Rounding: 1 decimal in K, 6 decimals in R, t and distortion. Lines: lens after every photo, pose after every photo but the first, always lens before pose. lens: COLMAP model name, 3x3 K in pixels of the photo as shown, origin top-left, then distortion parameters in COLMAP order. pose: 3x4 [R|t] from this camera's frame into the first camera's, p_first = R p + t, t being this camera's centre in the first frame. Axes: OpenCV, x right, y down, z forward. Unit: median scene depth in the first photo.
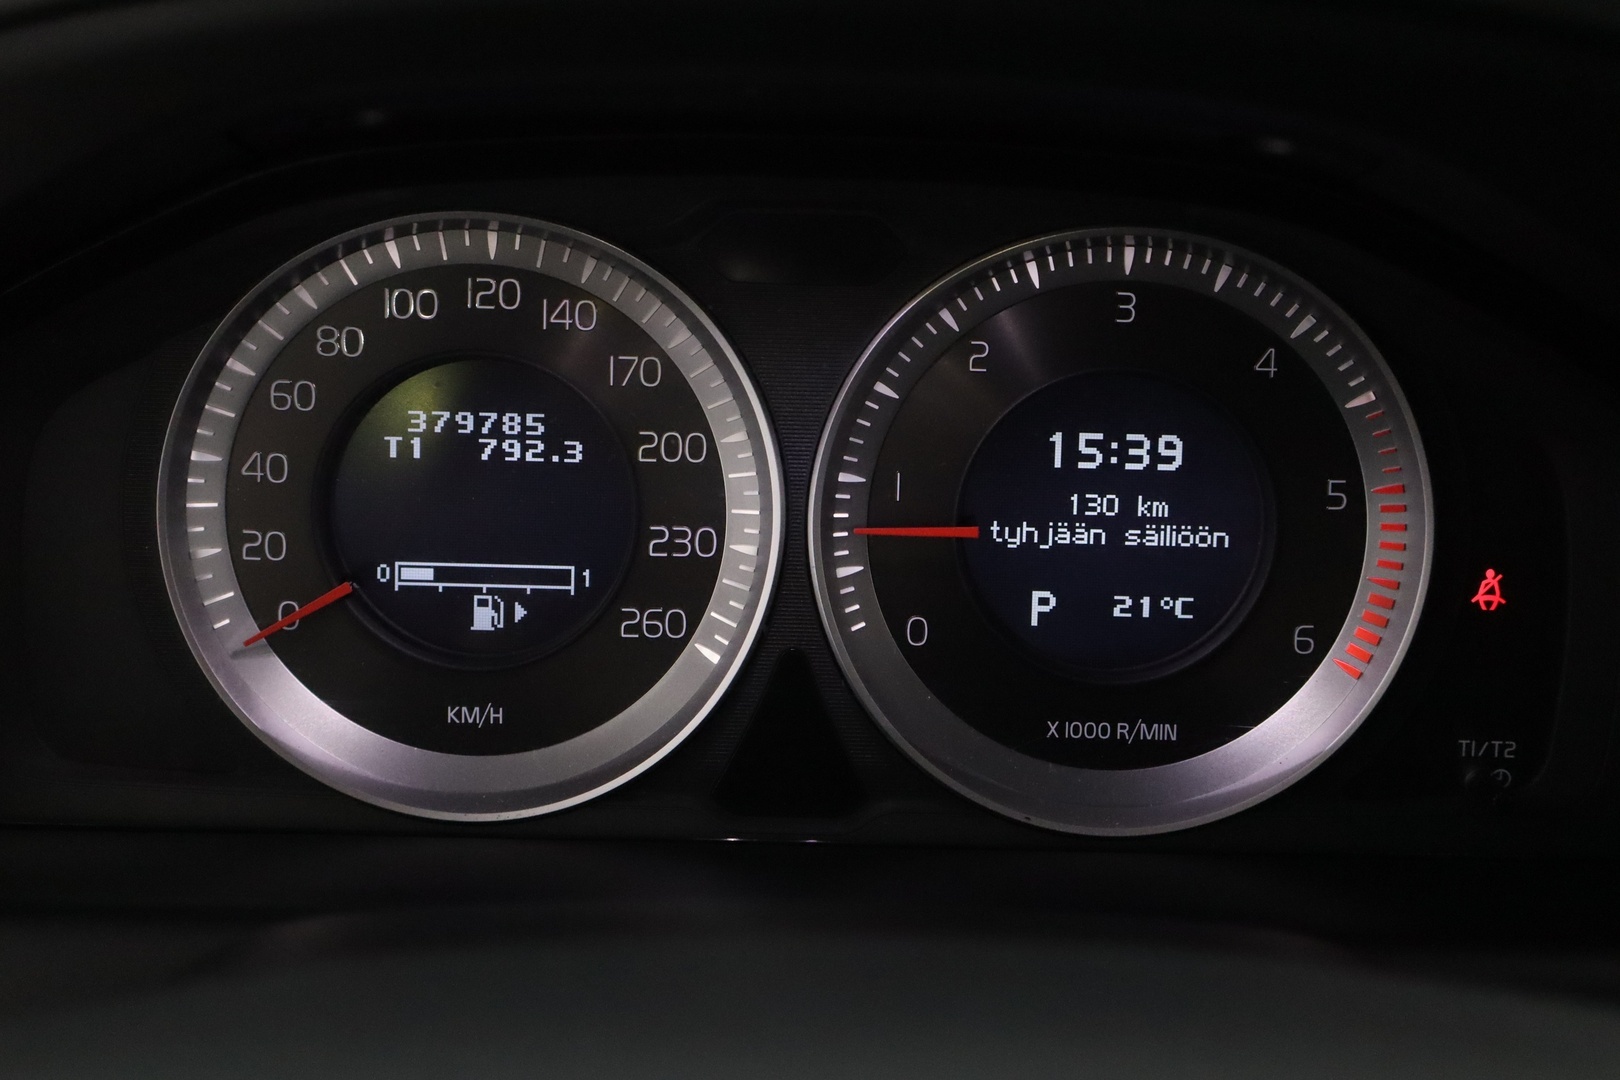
lens RADIAL K [[2638.7, 0, 809.5], [0, 2638.7, 539.6], [0, 0, 1]] dist [0.020609, 0.000000]
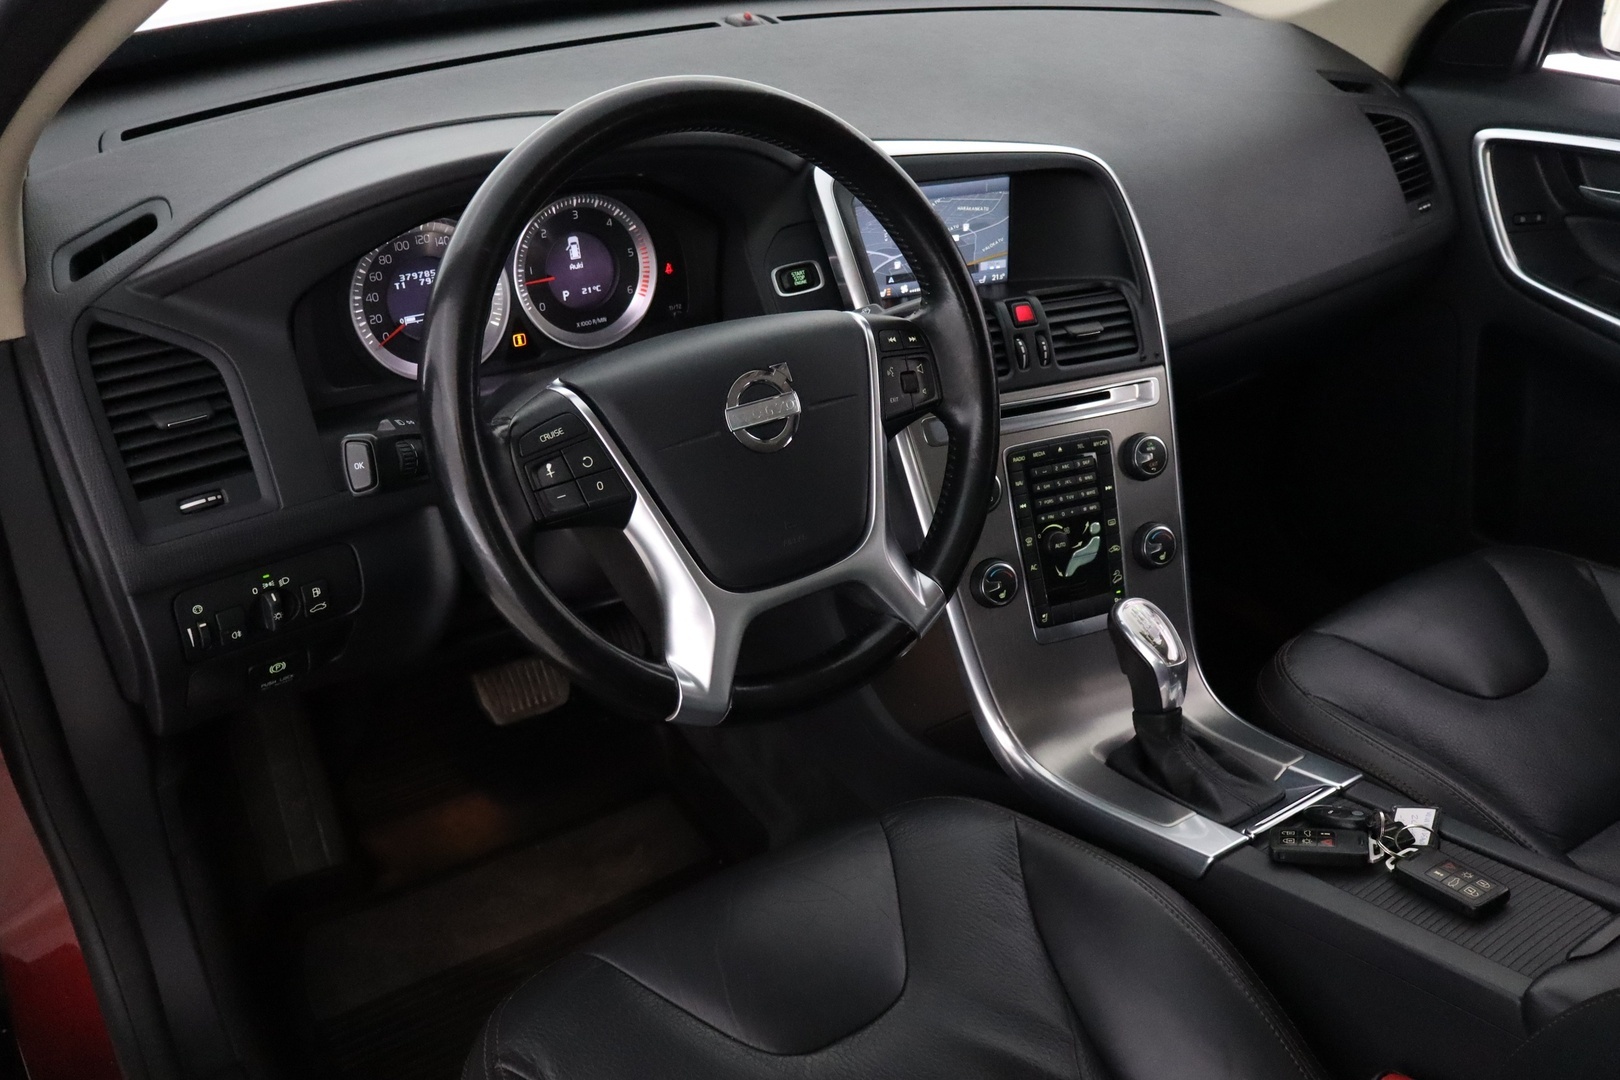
lens RADIAL K [[1487.4, 0, 810.8], [0, 1487.4, 540.0], [0, 0, 1]] dist [0.020323, 0.000000]
pose [[0.814715, -0.280191, 0.507674, -0.857979], [0.192724, 0.956579, 0.218663, -0.040853], [-0.546897, -0.080307, 0.833339, -1.089810]]
